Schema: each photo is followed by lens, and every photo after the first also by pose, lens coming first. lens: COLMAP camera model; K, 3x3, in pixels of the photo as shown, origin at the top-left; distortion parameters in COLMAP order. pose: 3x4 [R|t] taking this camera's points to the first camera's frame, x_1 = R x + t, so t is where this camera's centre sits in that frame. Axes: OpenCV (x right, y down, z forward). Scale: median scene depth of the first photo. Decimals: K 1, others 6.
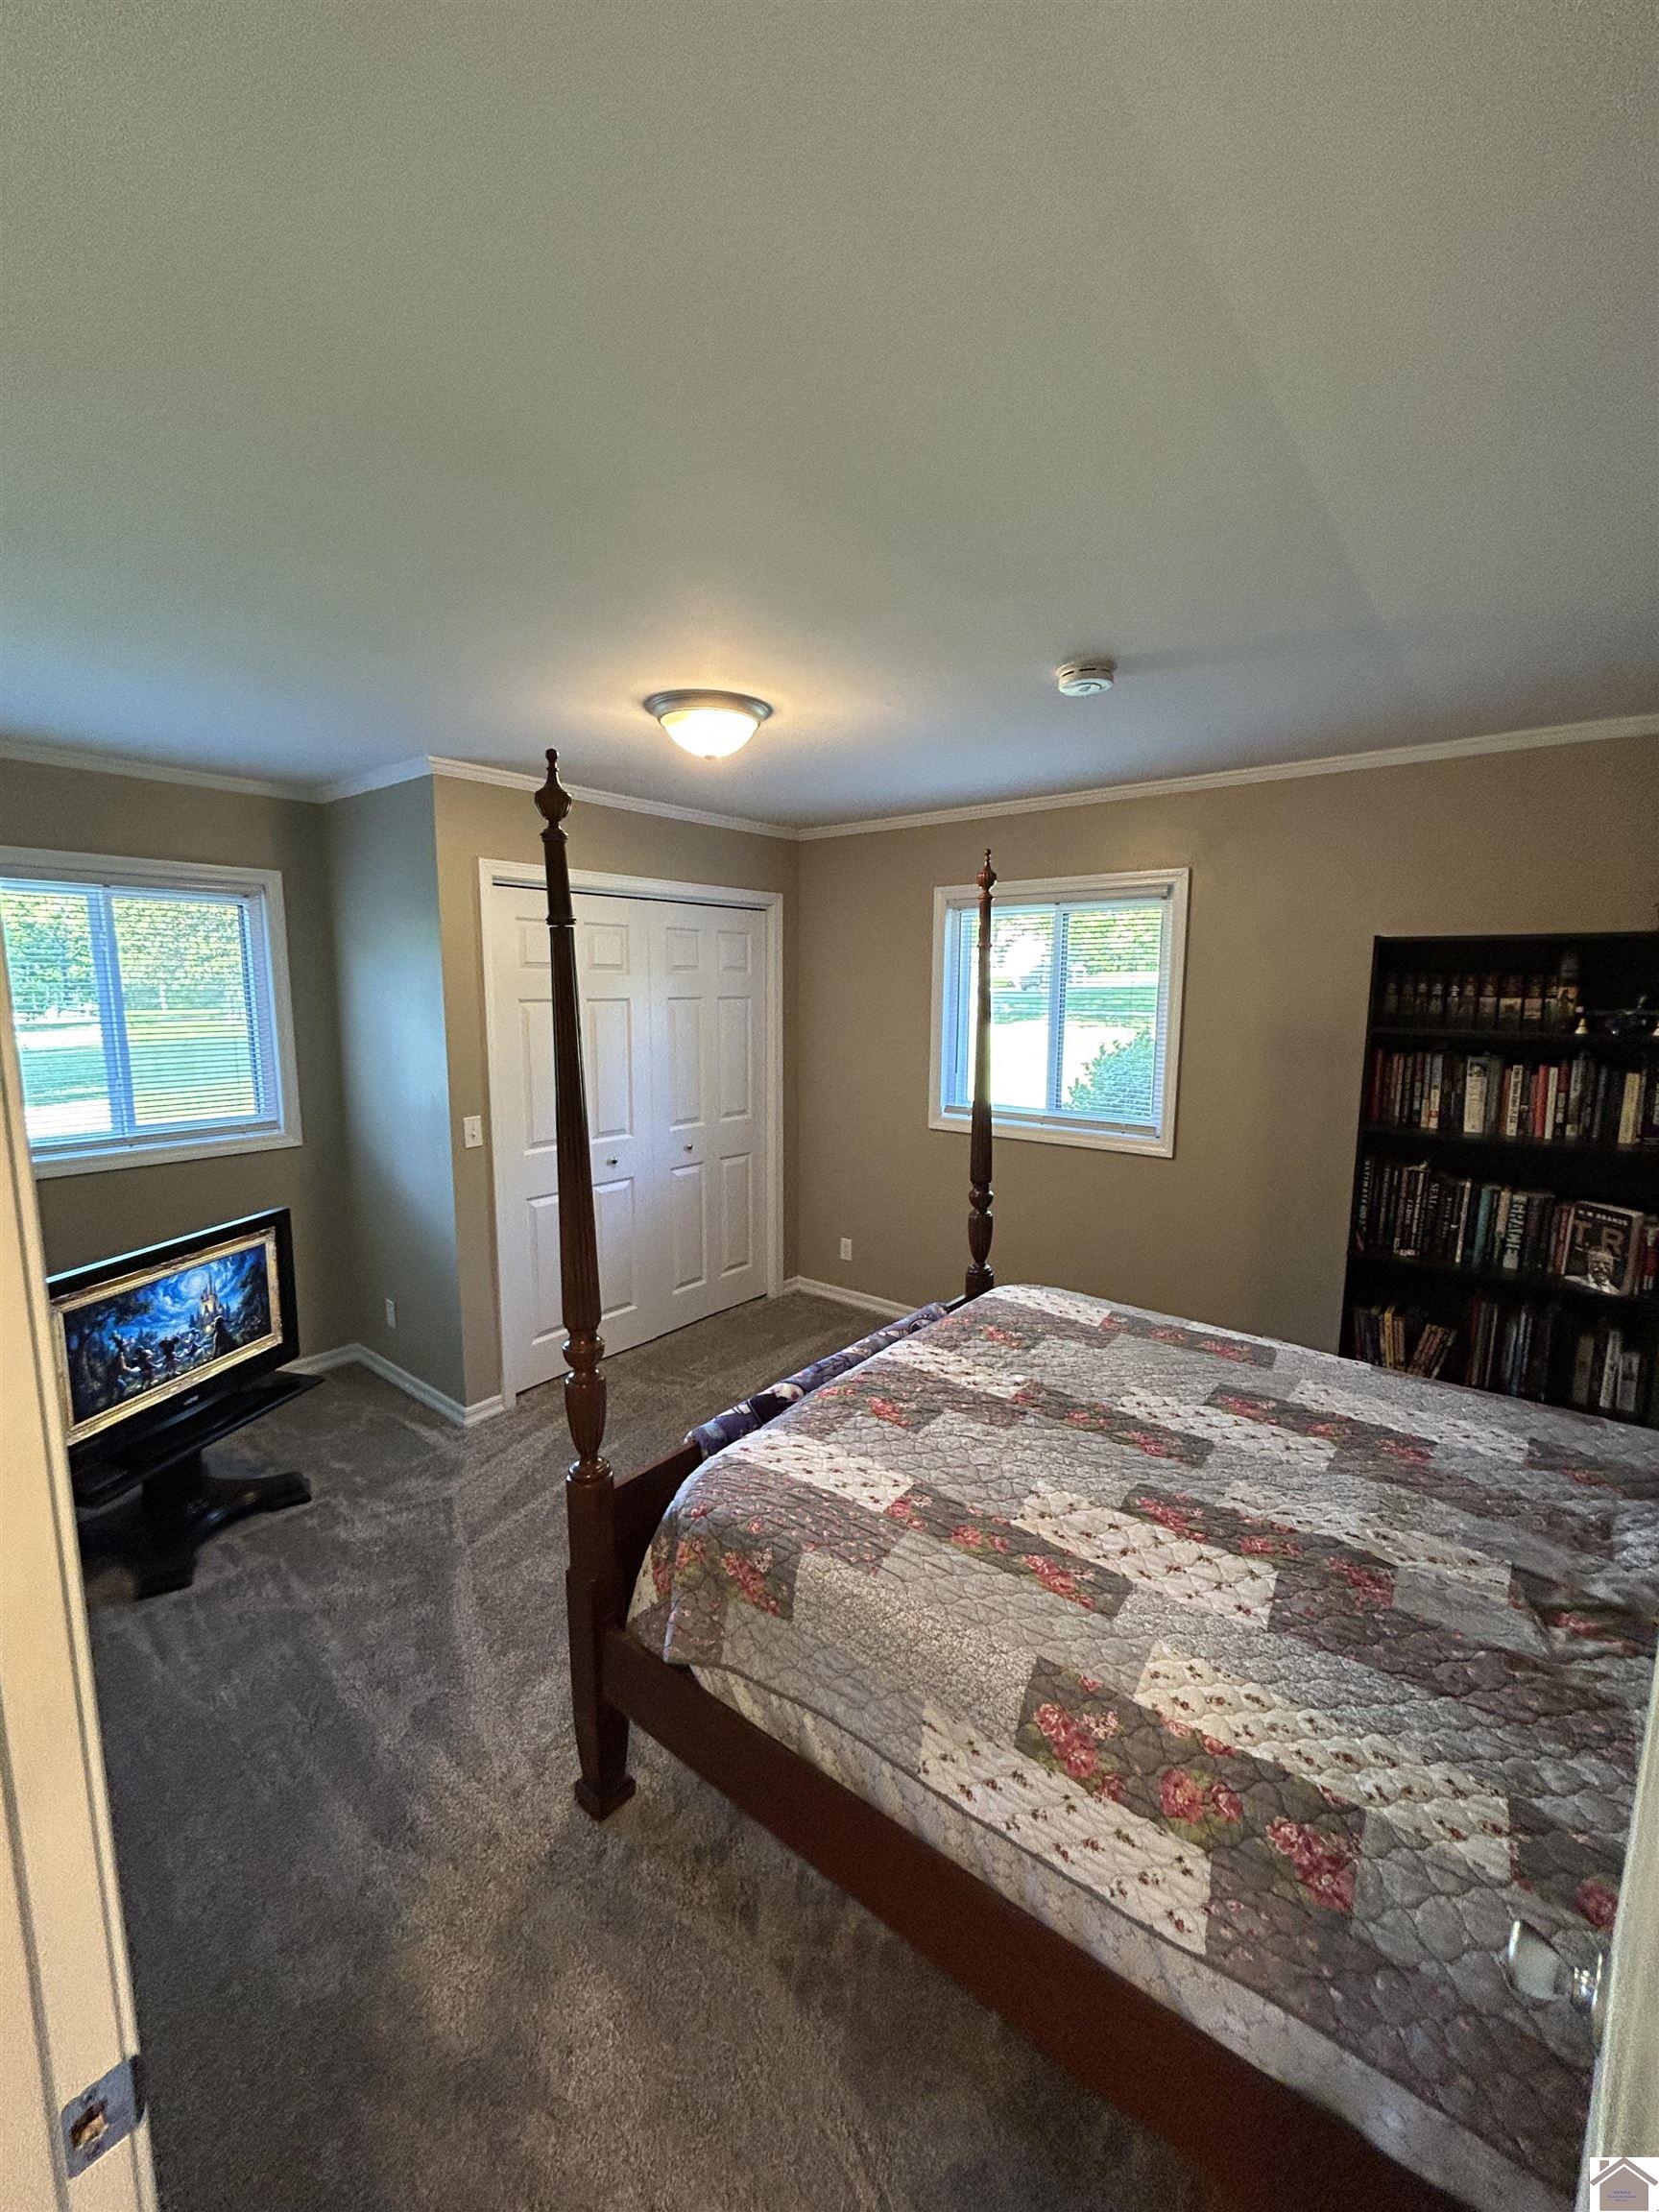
lens RADIAL K [[889.9, 0, 828.3], [0, 889.9, 1106.0], [0, 0, 1]] dist [-0.003489, 0.002072]
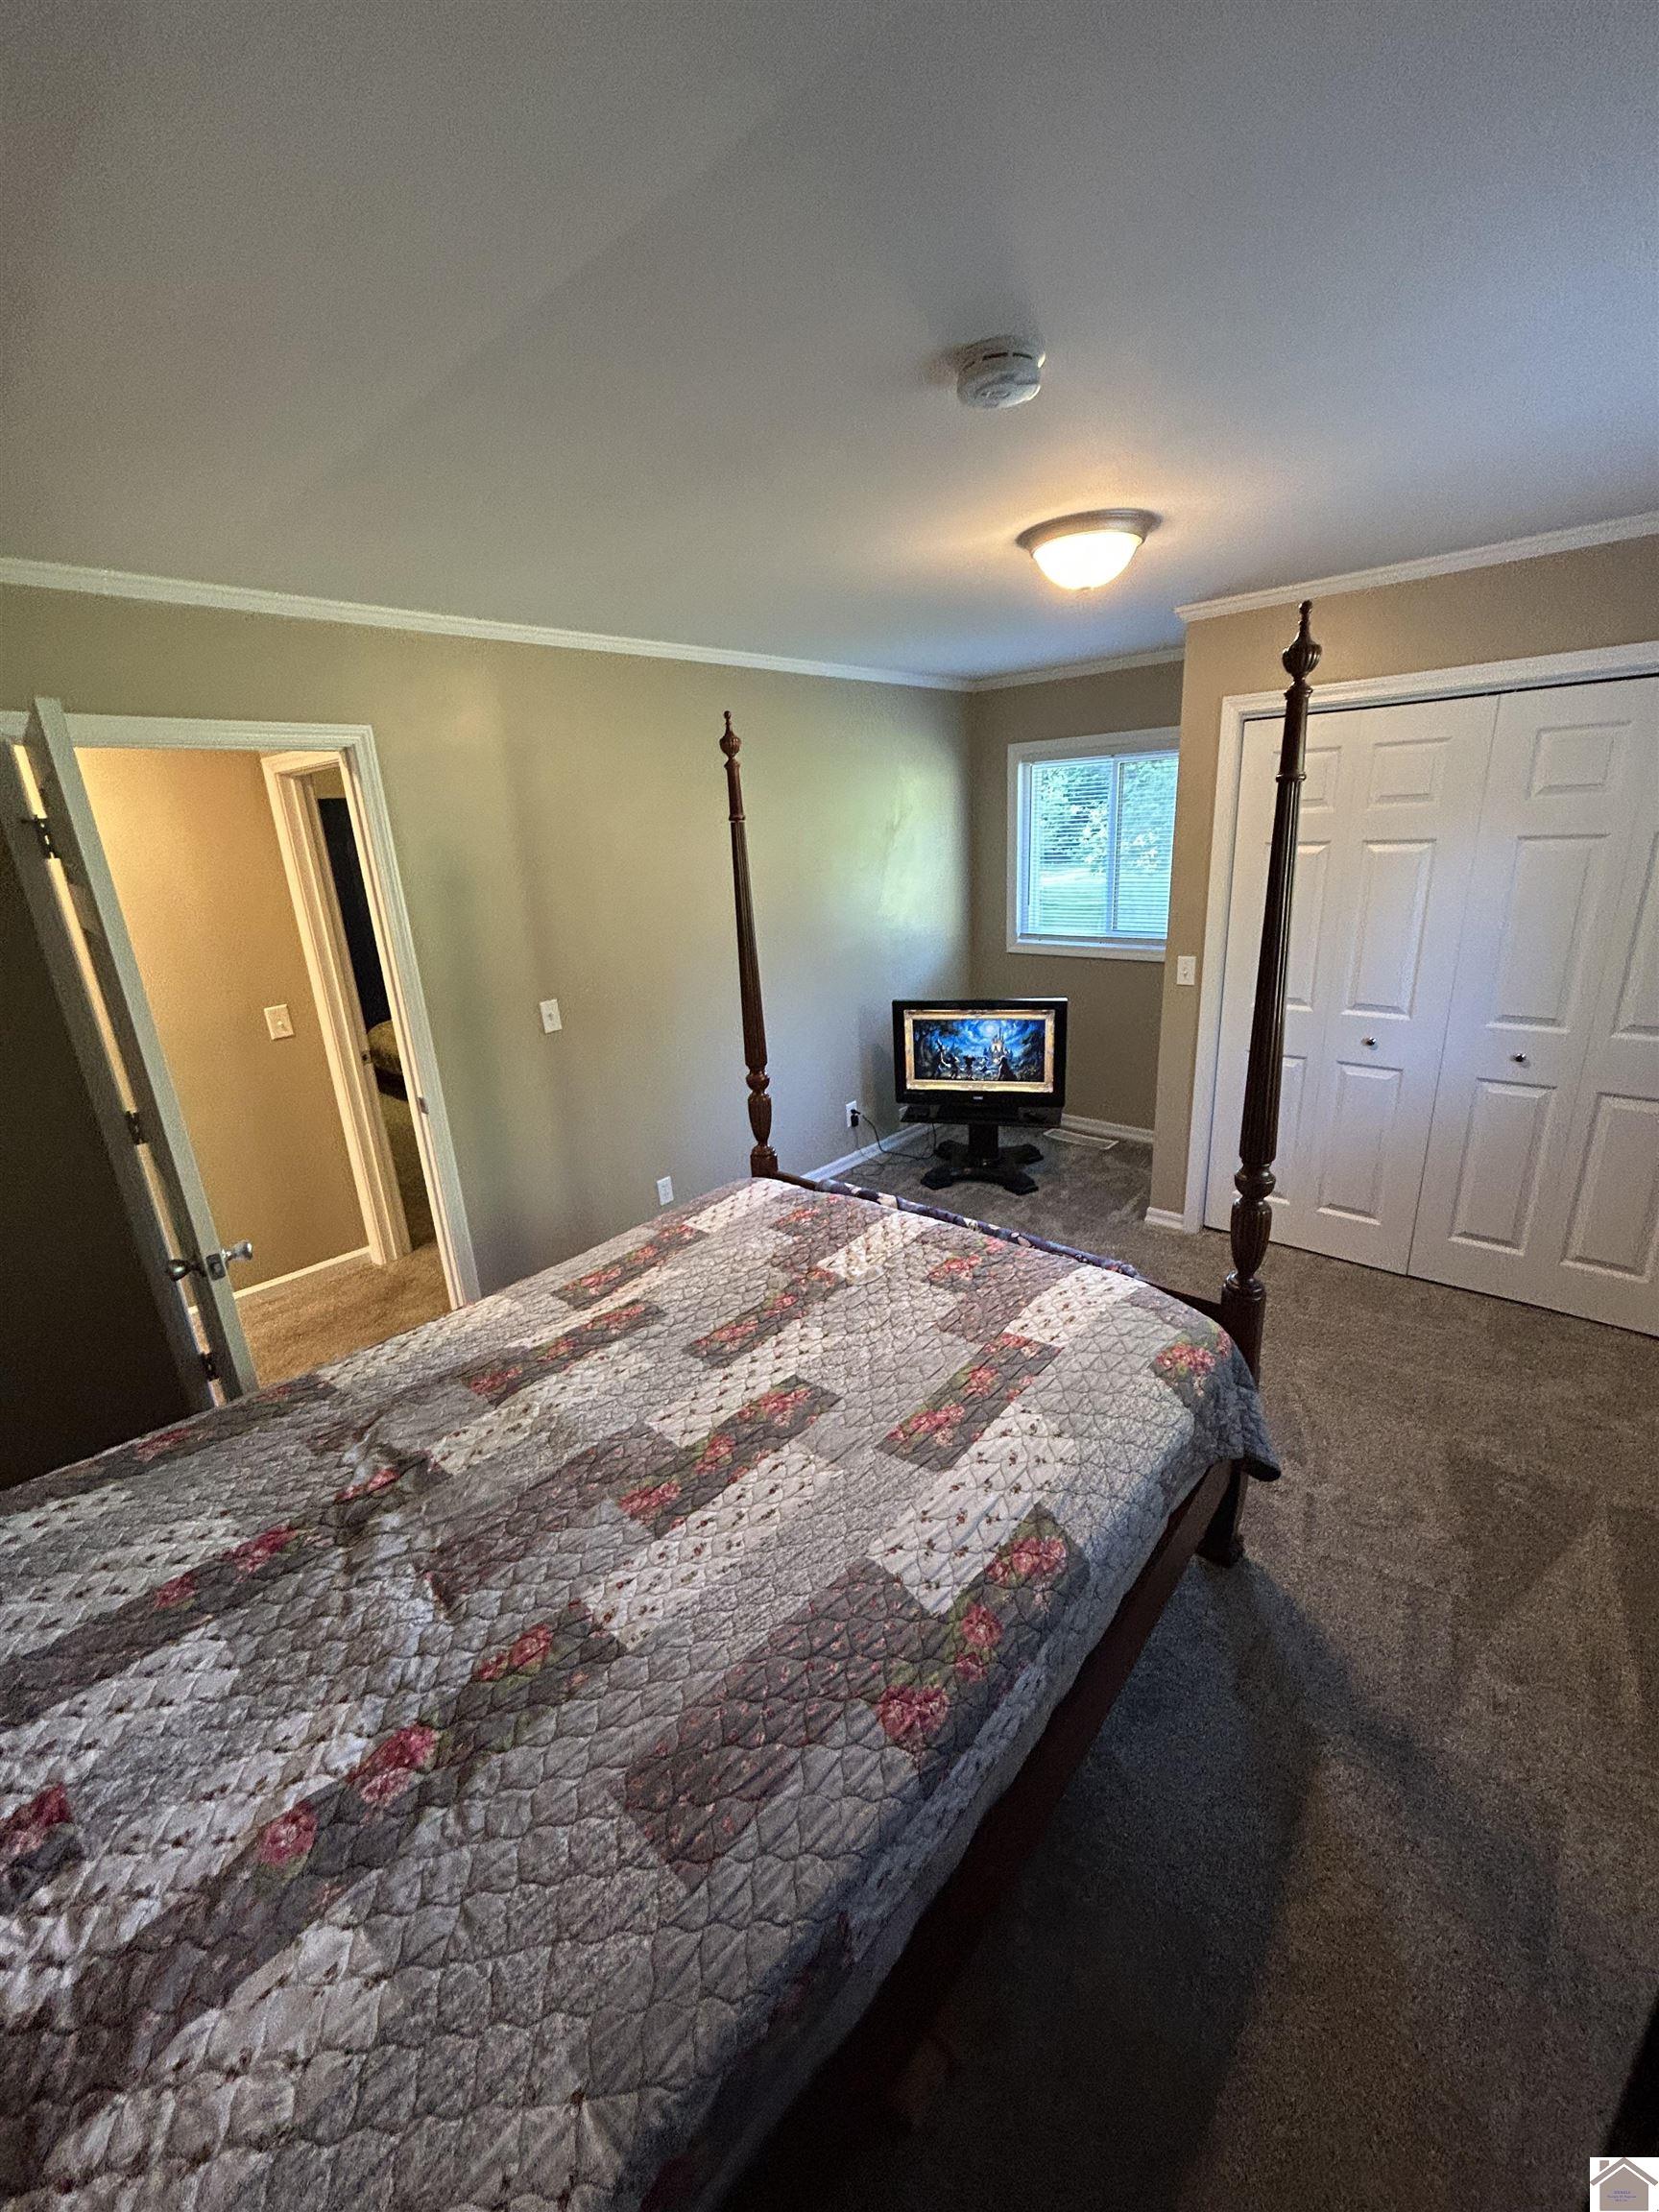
lens RADIAL K [[889.9, 0, 830.5], [0, 889.9, 1099.9], [0, 0, 1]] dist [-0.003489, 0.002072]
pose [[-0.047749, 0.296305, -0.953899, 0.913166], [-0.087994, 0.950028, 0.299507, -0.141183], [0.994976, 0.098239, -0.019290, 0.803631]]
